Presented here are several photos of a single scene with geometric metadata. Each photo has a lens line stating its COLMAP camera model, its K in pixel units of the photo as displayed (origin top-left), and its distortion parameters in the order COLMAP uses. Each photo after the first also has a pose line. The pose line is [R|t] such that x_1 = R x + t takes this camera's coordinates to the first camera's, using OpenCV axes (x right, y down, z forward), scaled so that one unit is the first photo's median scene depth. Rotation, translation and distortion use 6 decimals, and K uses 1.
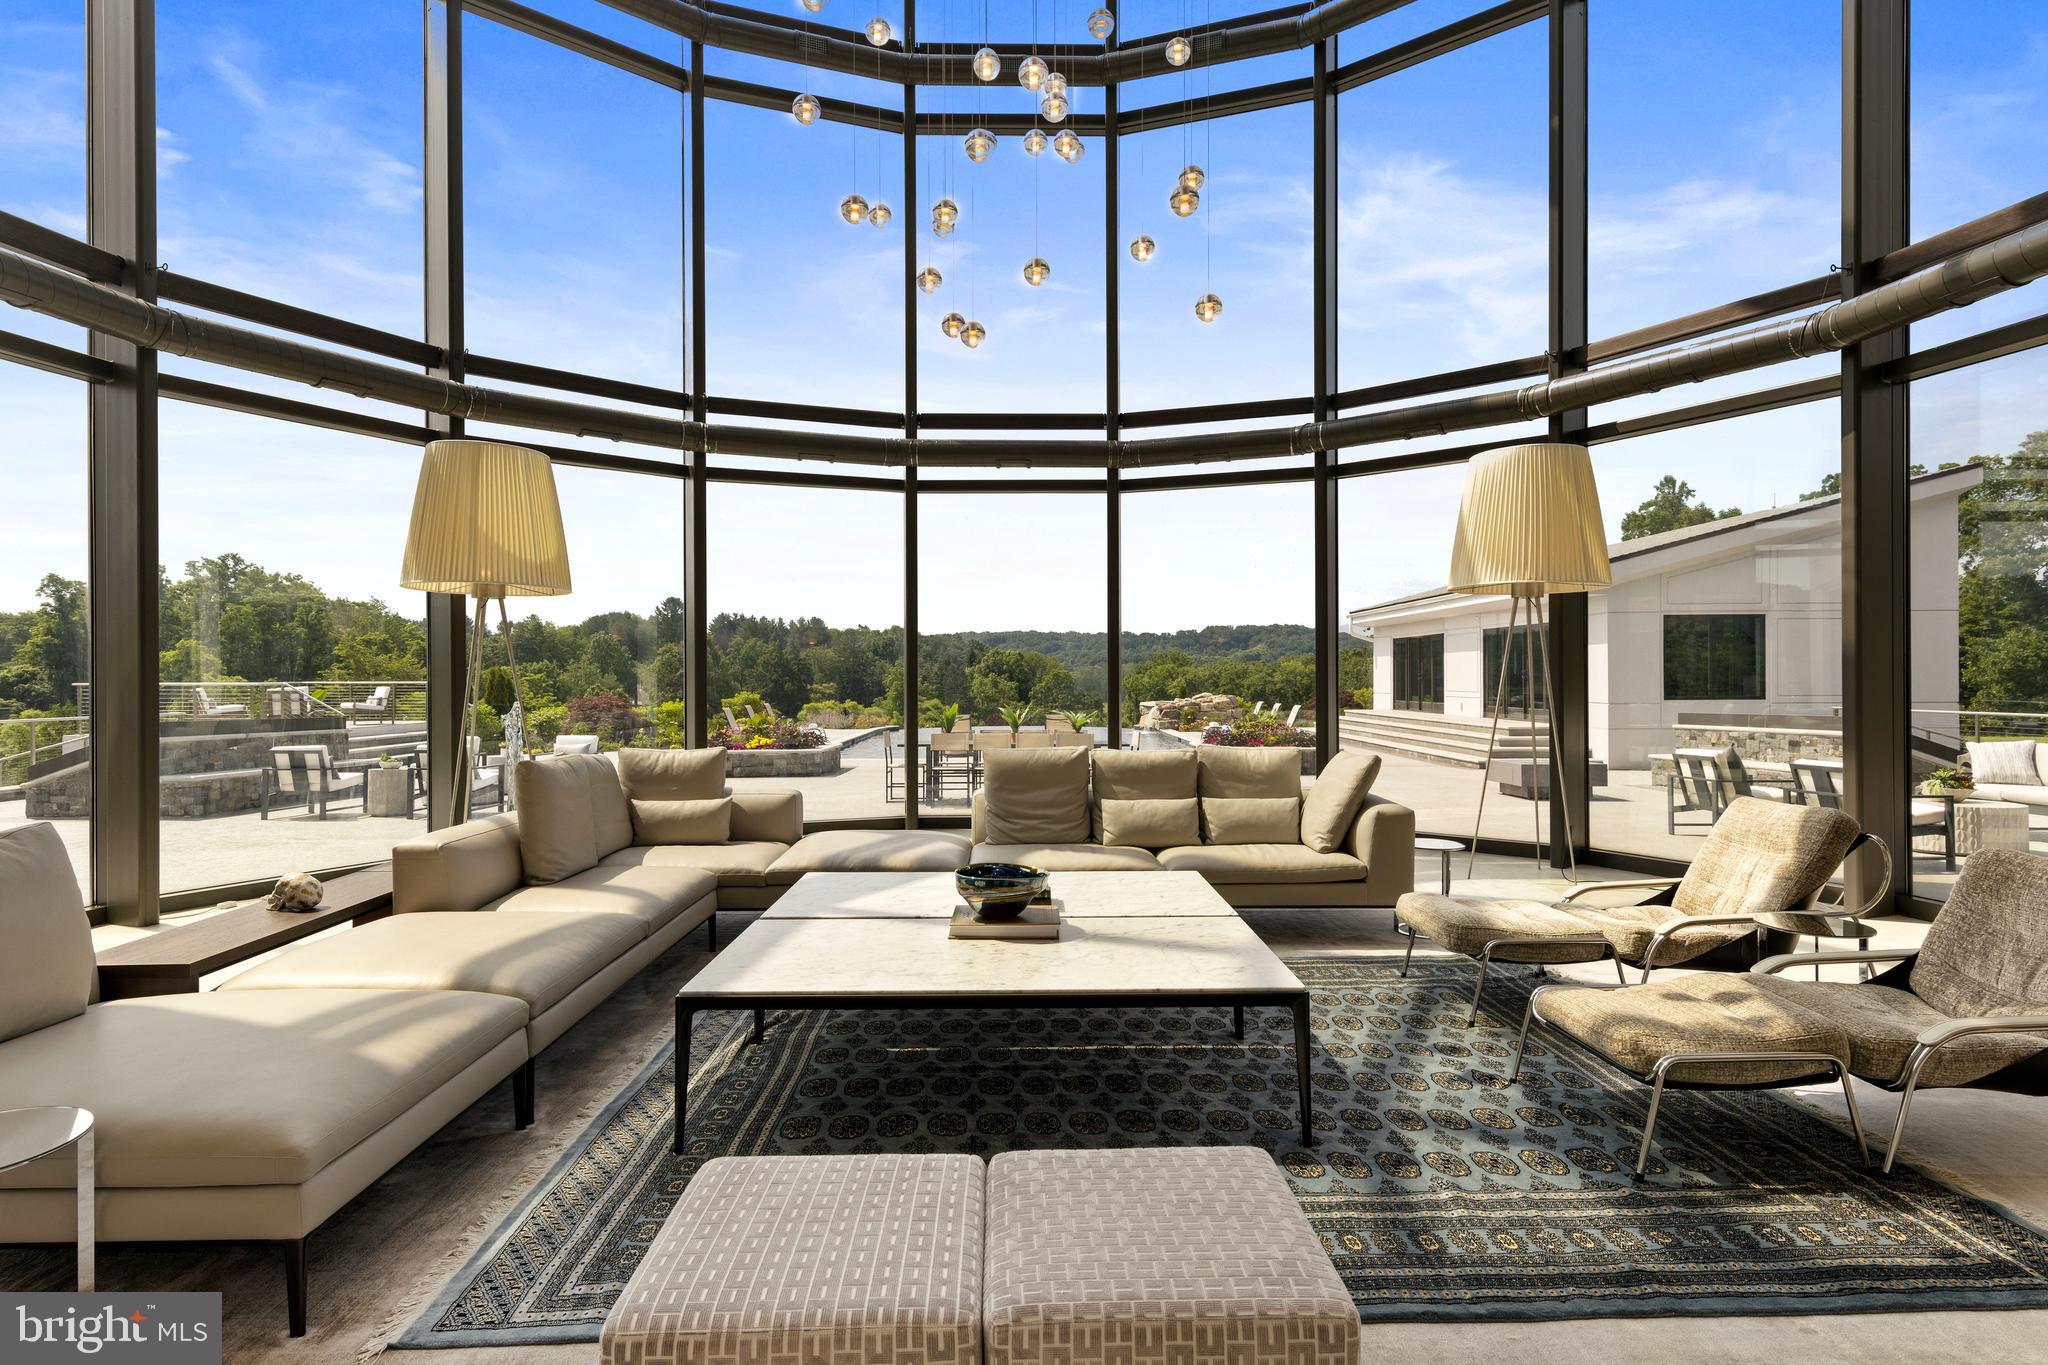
lens RADIAL K [[1042.9, 0, 1029.4], [0, 1042.9, 679.7], [0, 0, 1]] dist [0.010899, -0.001576]
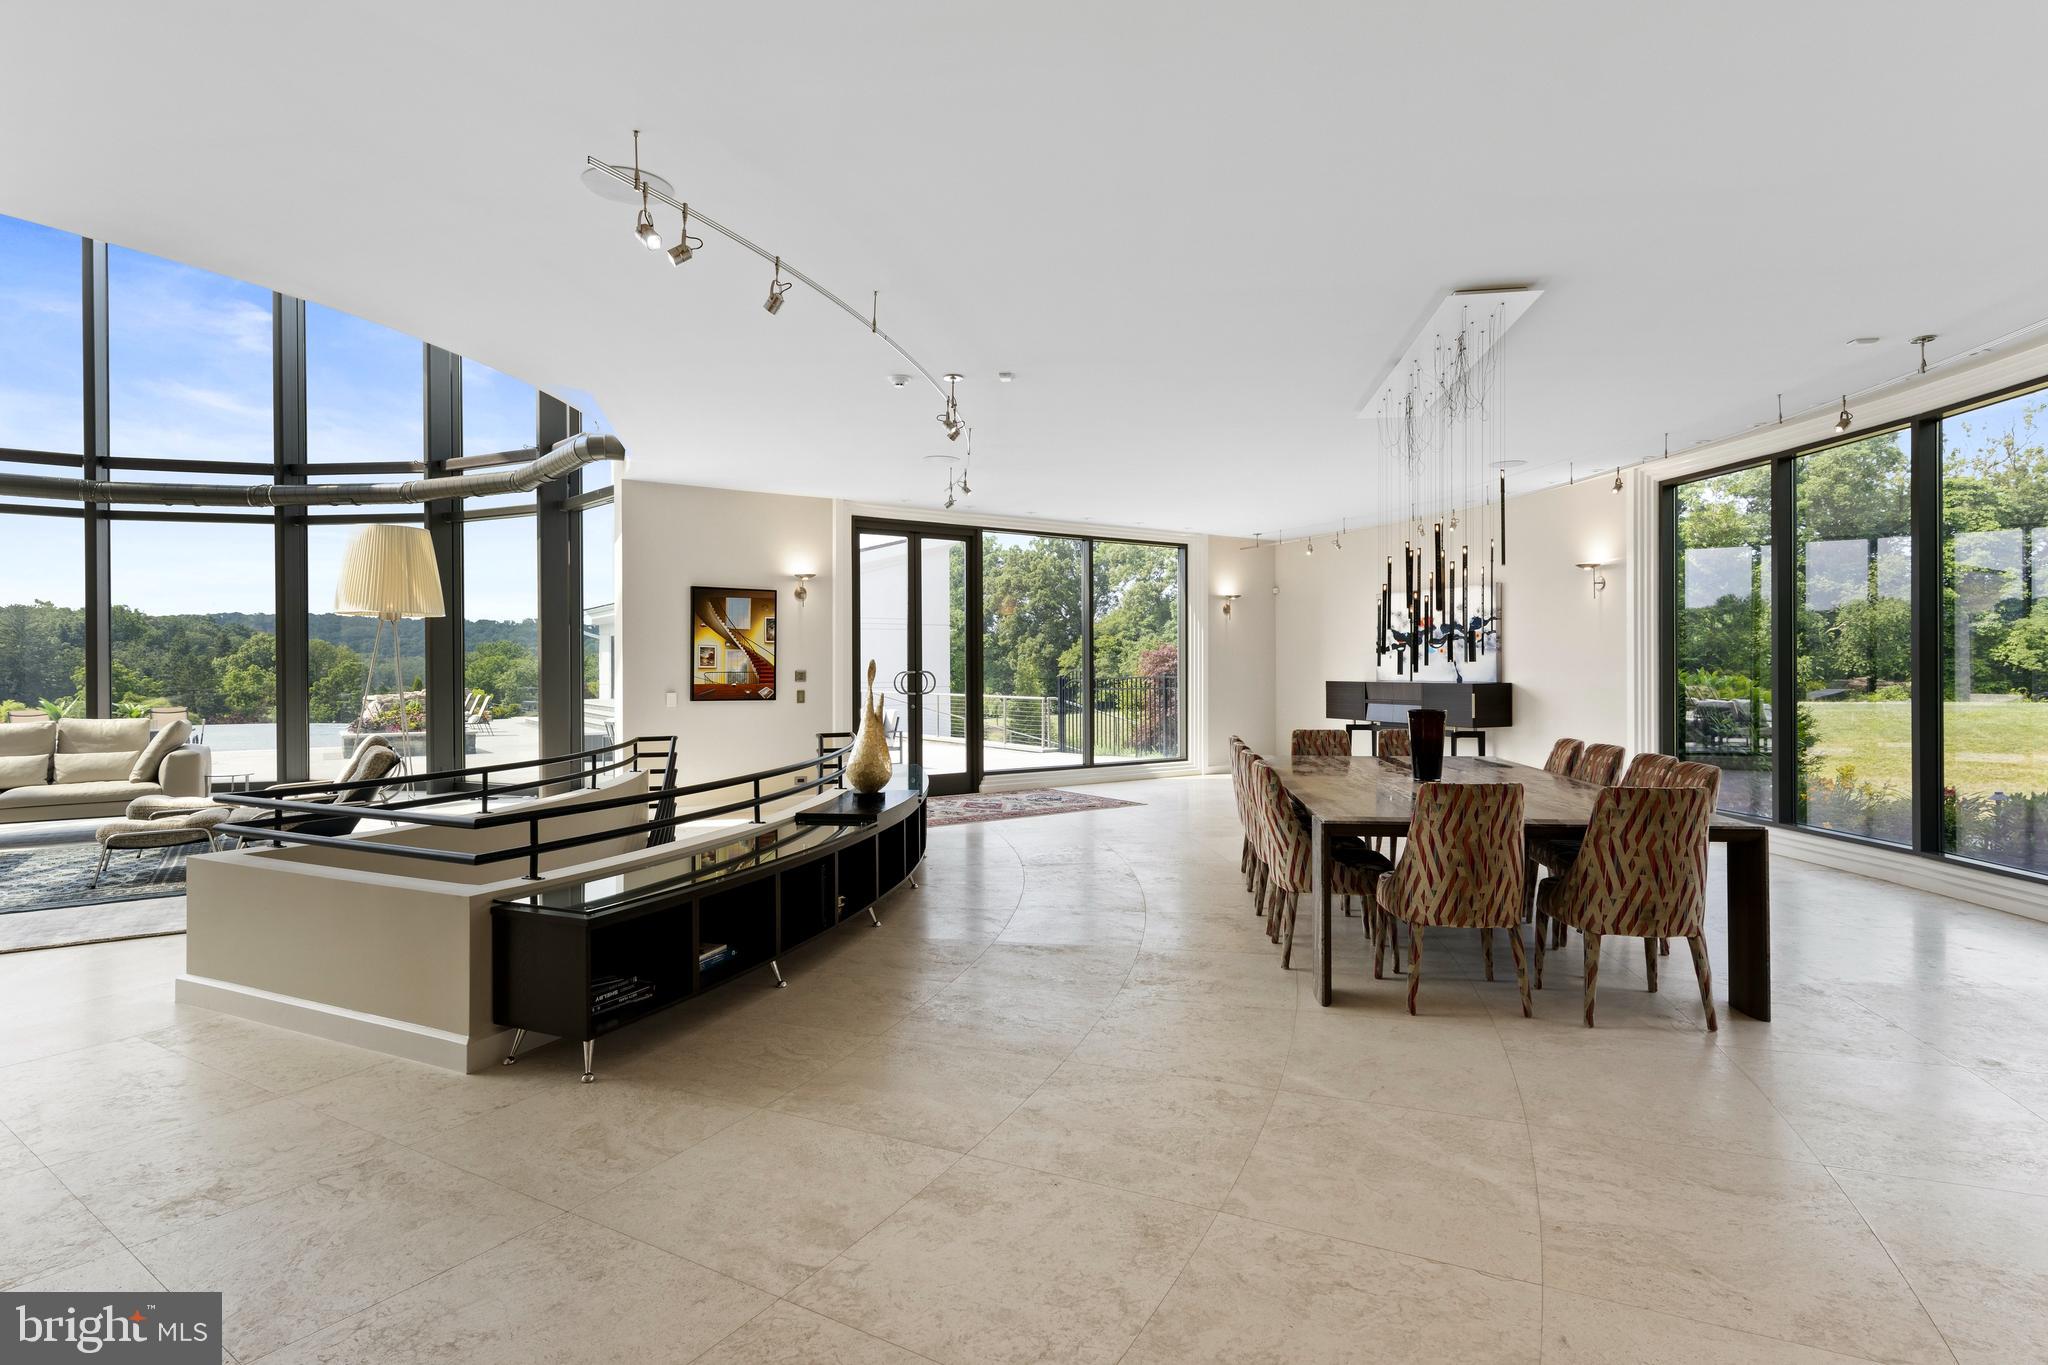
lens RADIAL K [[1050.5, 0, 1029.4], [0, 1050.5, 669.8], [0, 0, 1]] dist [0.011399, -0.001274]
pose [[0.832162, -0.000967, 0.554531, 0.304375], [0.002196, 0.999996, -0.001552, -0.000031], [-0.554528, 0.002509, 0.832162, -0.637449]]
